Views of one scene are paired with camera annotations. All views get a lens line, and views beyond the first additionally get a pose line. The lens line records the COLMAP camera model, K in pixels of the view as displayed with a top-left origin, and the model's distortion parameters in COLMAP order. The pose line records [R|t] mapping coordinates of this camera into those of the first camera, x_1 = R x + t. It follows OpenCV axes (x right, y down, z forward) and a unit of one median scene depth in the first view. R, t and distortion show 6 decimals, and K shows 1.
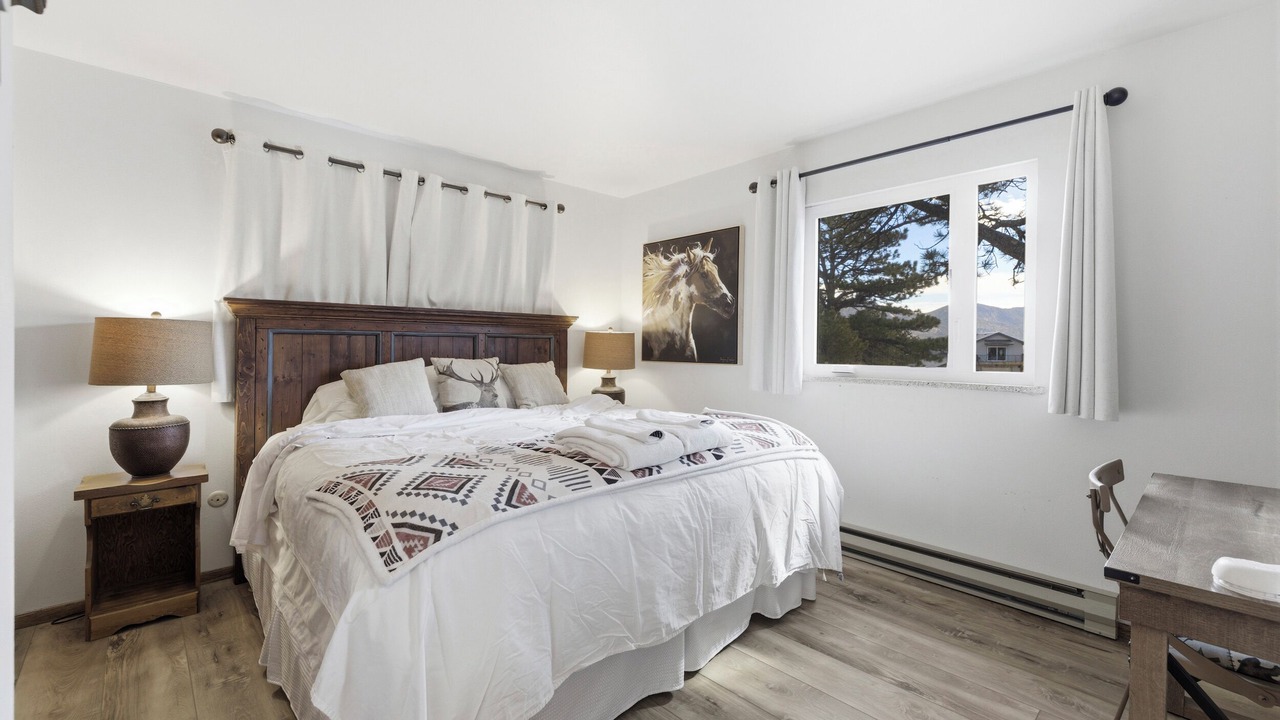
lens RADIAL K [[532.9, 0, 634.0], [0, 532.9, 356.4], [0, 0, 1]] dist [-0.001026, -0.000161]
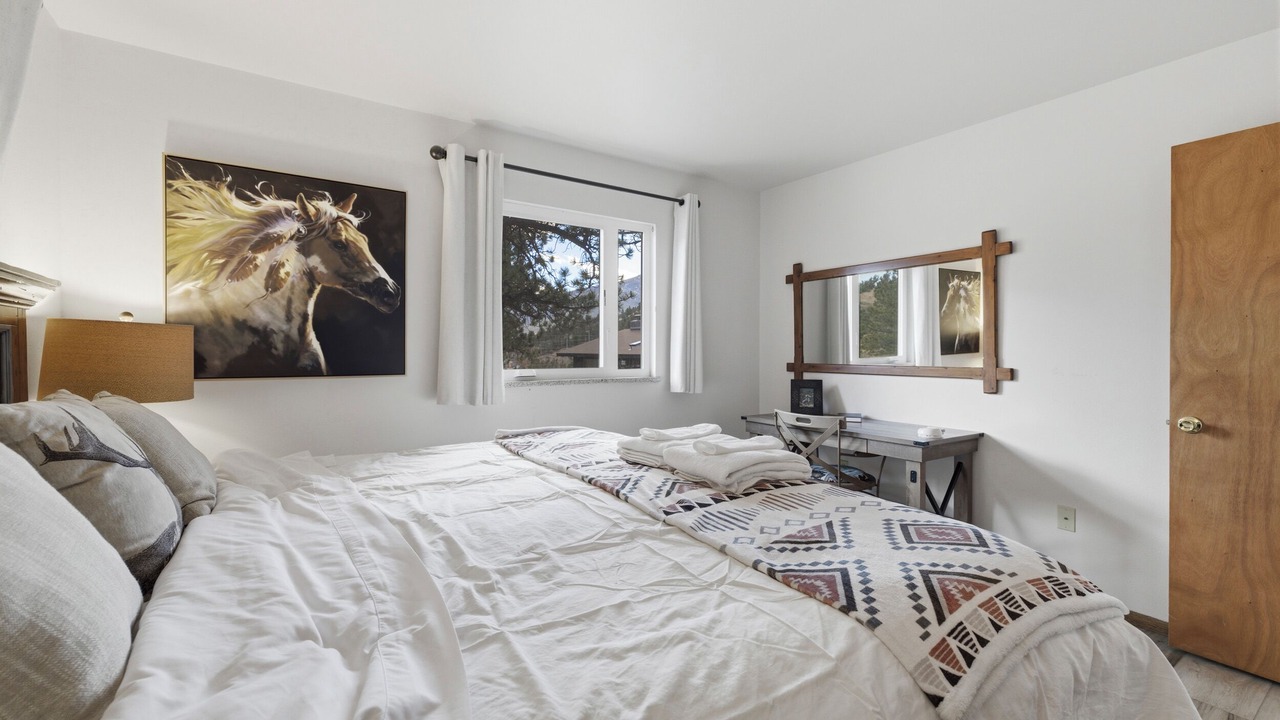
lens RADIAL K [[532.9, 0, 634.0], [0, 532.9, 356.4], [0, 0, 1]] dist [-0.001026, -0.000161]
pose [[0.164265, -0.020332, 0.986207, -0.460052], [0.015837, 0.999713, 0.017972, -0.018327], [-0.986289, 0.012666, 0.164540, 0.515270]]
